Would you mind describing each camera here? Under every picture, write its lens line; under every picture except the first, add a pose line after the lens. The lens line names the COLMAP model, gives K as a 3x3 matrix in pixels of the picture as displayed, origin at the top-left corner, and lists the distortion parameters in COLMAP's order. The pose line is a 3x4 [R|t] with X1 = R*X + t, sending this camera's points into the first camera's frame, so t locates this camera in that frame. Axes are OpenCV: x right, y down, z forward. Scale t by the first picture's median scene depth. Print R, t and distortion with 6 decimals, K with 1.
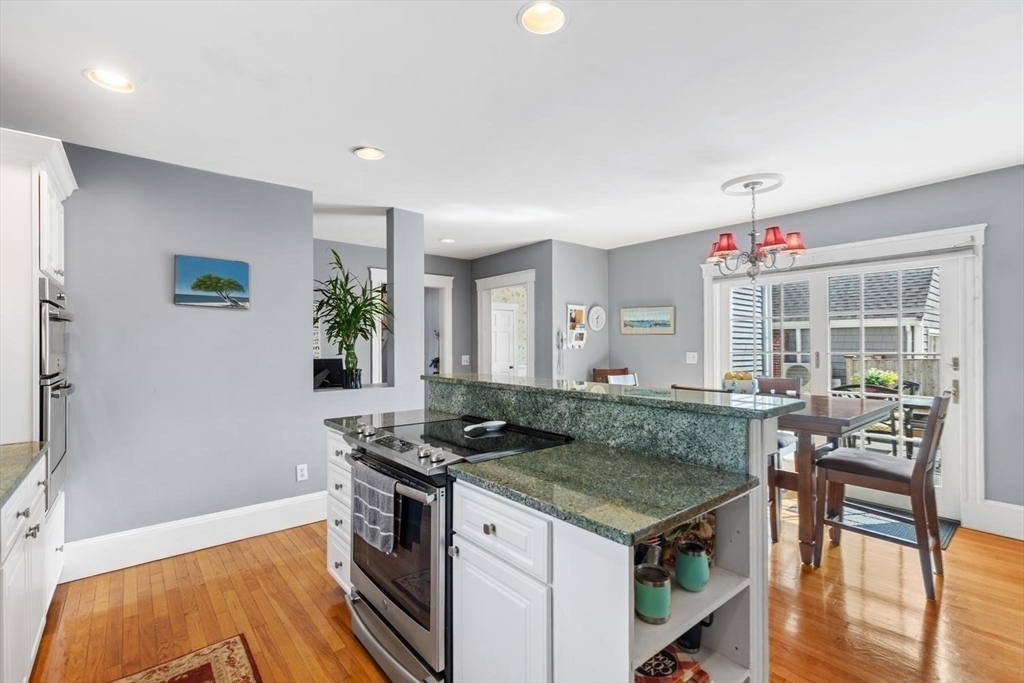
lens RADIAL K [[462.6, 0, 507.4], [0, 462.6, 340.2], [0, 0, 1]] dist [0.010676, -0.001927]
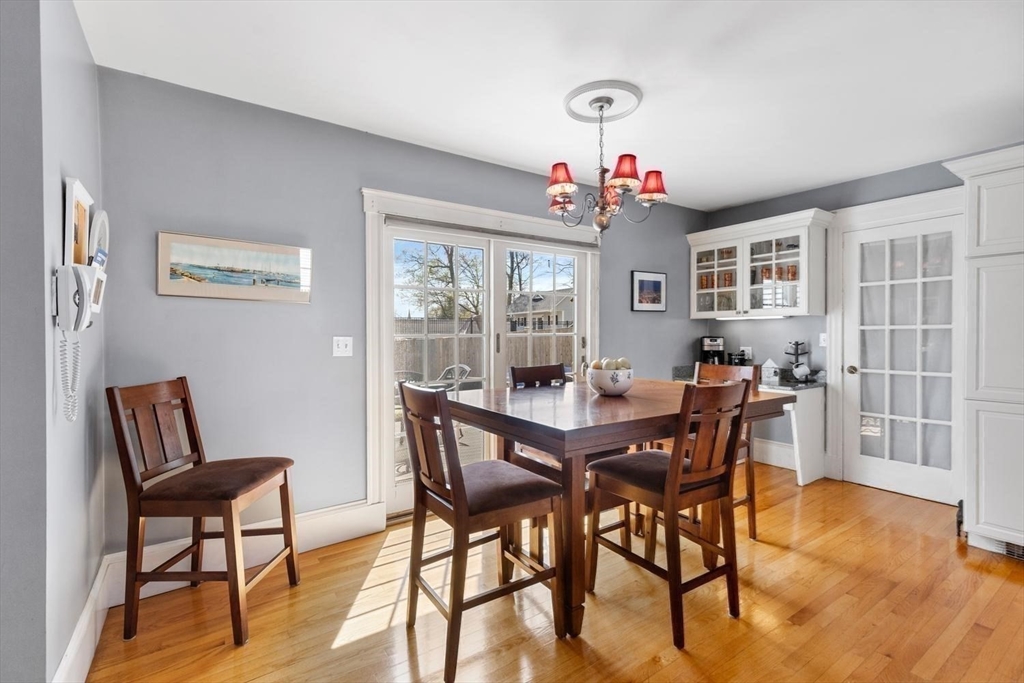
lens RADIAL K [[462.6, 0, 517.3], [0, 462.6, 338.3], [0, 0, 1]] dist [0.010676, -0.001927]
pose [[0.092997, -0.006219, 0.995647, -0.145862], [-0.006457, 0.999956, 0.006849, 0.022291], [-0.995645, -0.007066, 0.092953, 0.716089]]
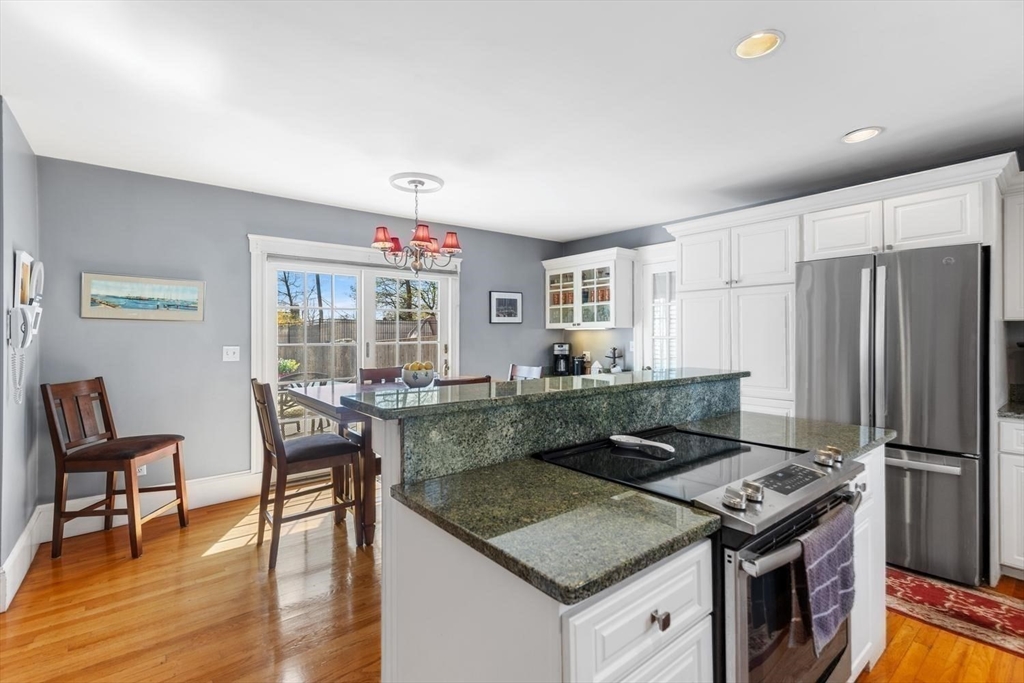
lens RADIAL K [[462.6, 0, 512.5], [0, 462.6, 333.3], [0, 0, 1]] dist [0.010676, -0.001927]
pose [[0.021035, 0.006424, 0.999758, -0.342623], [-0.006842, 0.999957, -0.006281, 0.006285], [-0.999755, -0.006708, 0.021078, 0.512607]]
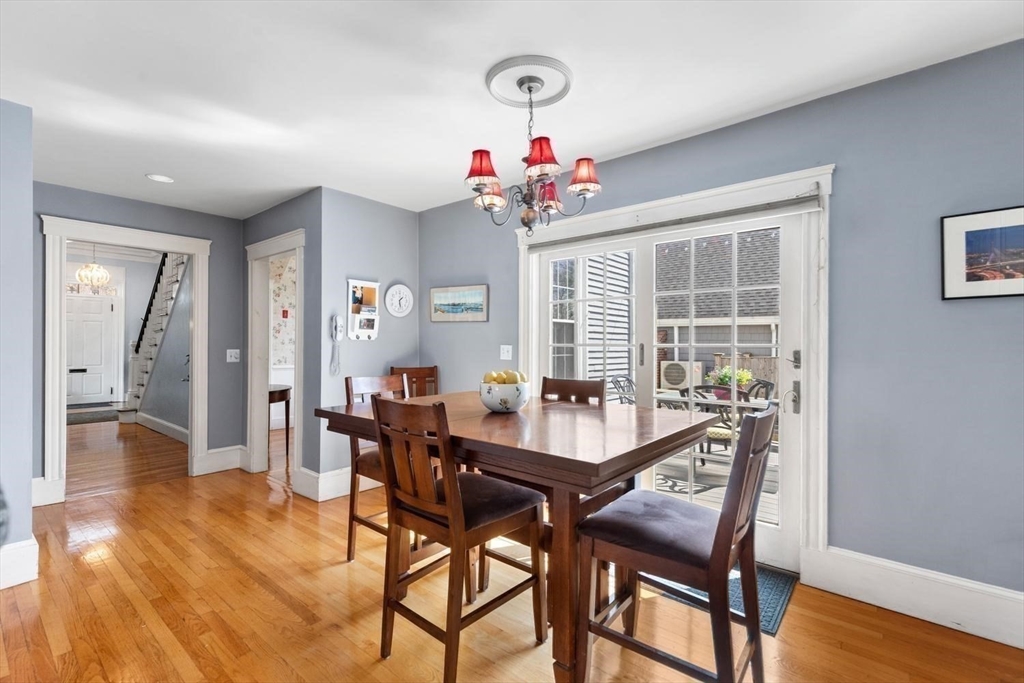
lens RADIAL K [[462.6, 0, 509.9], [0, 462.6, 340.4], [0, 0, 1]] dist [0.010676, -0.001927]
pose [[0.983729, 0.009386, 0.179412, 0.261416], [-0.009989, 0.999947, 0.002459, 0.016063], [-0.179380, -0.004211, 0.983771, 0.245468]]
